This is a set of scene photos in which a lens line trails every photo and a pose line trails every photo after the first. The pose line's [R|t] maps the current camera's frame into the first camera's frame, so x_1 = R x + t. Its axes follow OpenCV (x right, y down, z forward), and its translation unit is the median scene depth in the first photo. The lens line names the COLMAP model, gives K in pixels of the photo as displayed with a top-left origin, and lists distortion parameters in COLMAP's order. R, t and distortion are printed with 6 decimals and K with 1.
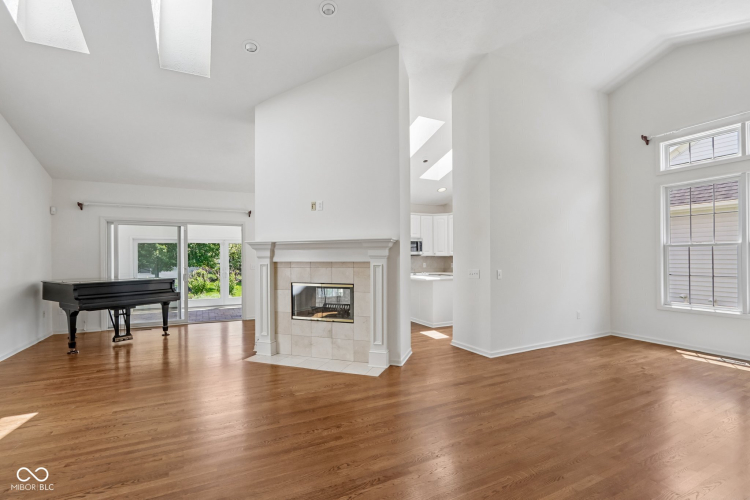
lens RADIAL K [[344.7, 0, 374.9], [0, 344.7, 256.9], [0, 0, 1]] dist [-0.012904, -0.000188]
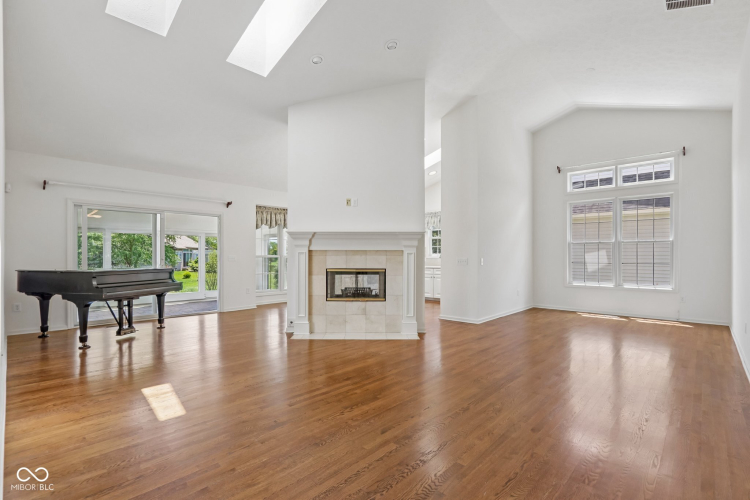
lens RADIAL K [[347.7, 0, 376.0], [0, 347.7, 256.9], [0, 0, 1]] dist [-0.011705, 0.000160]
pose [[0.940397, 0.006245, 0.340022, -0.479533], [-0.006624, 0.999978, -0.000047, 0.034881], [-0.340015, -0.002208, 0.940417, -0.128735]]
